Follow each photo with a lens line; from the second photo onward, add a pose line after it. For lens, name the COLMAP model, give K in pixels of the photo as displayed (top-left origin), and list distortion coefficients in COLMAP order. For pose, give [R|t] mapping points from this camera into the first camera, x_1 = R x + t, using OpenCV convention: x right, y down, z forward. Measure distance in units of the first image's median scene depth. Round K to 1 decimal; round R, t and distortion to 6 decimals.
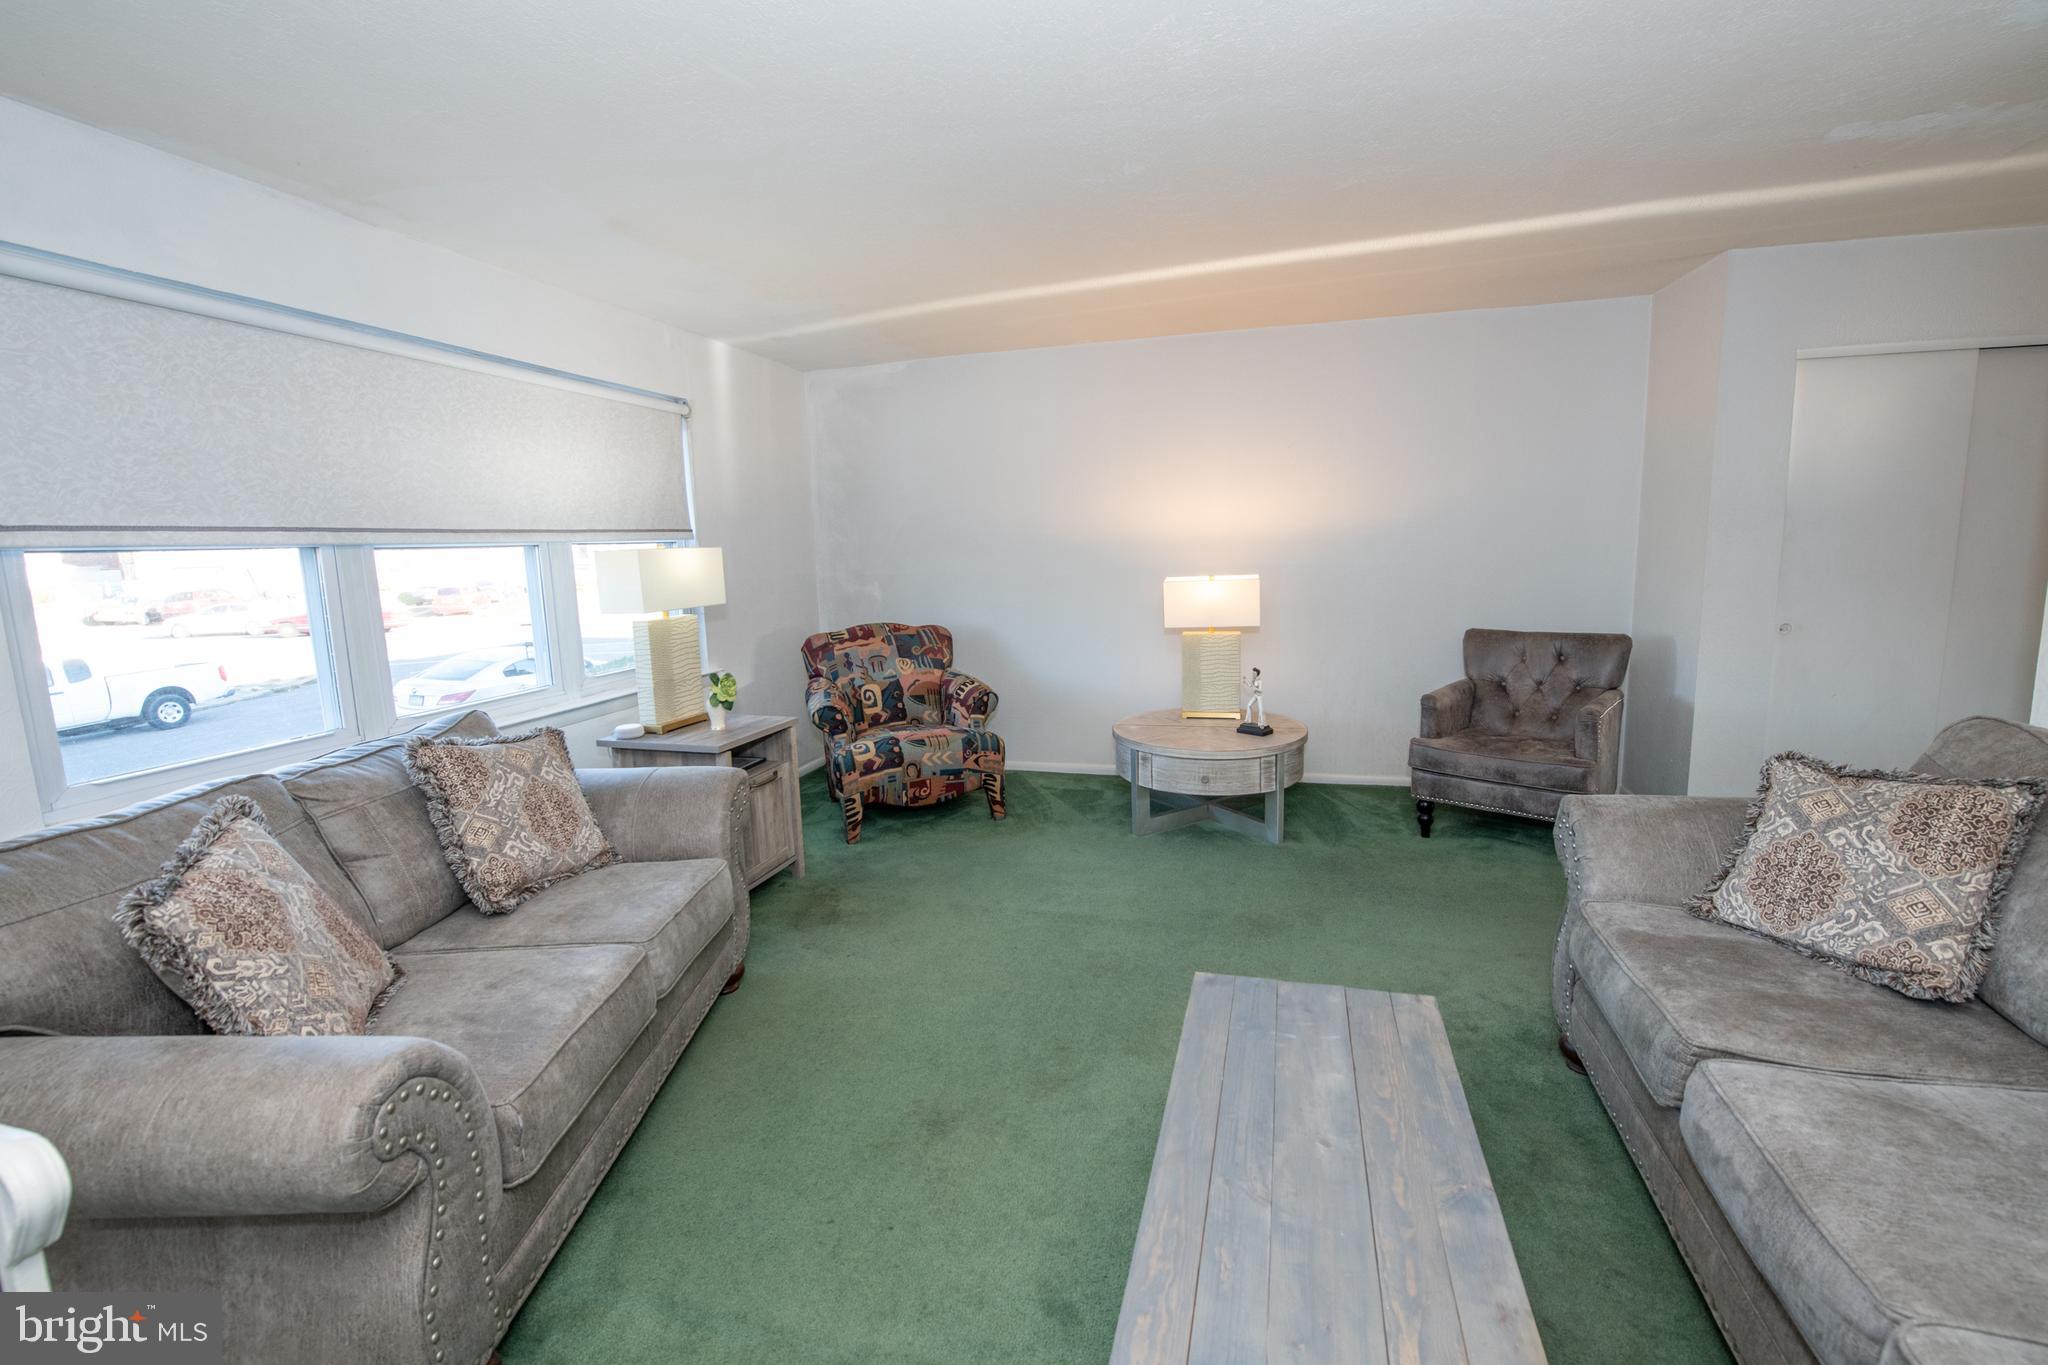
lens RADIAL K [[897.7, 0, 1026.6], [0, 897.7, 666.7], [0, 0, 1]] dist [-0.008441, -0.005979]
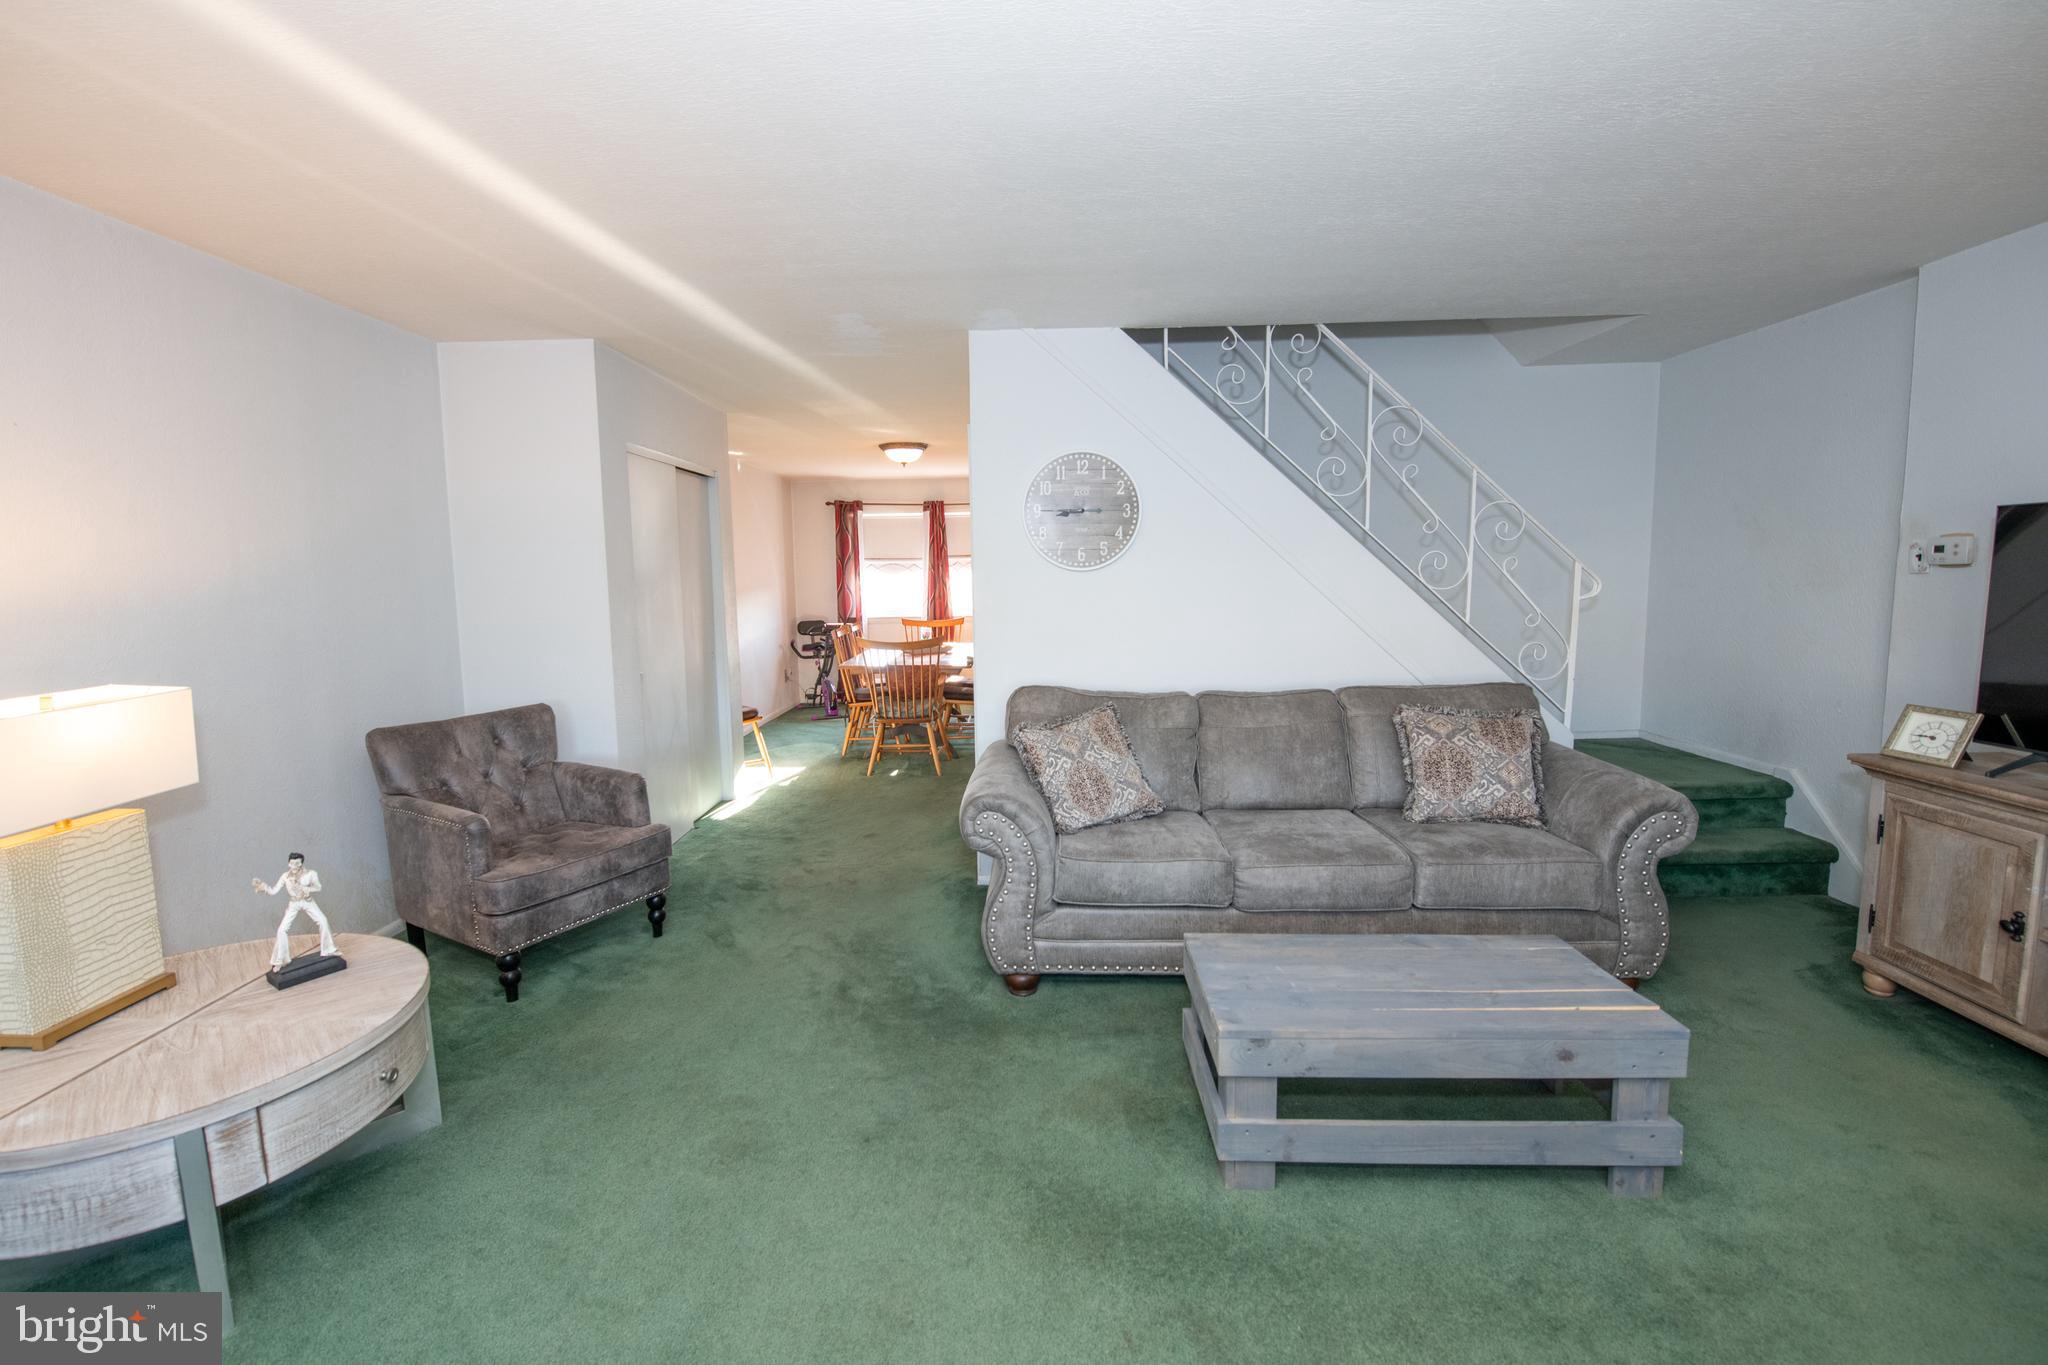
lens RADIAL K [[861.1, 0, 1039.8], [0, 861.1, 675.7], [0, 0, 1]] dist [-0.019253, -0.000890]
pose [[-0.272655, -0.076703, 0.959049, -0.522184], [0.159815, 0.979358, 0.123763, -0.147060], [-0.948746, 0.187015, -0.254768, 1.150509]]
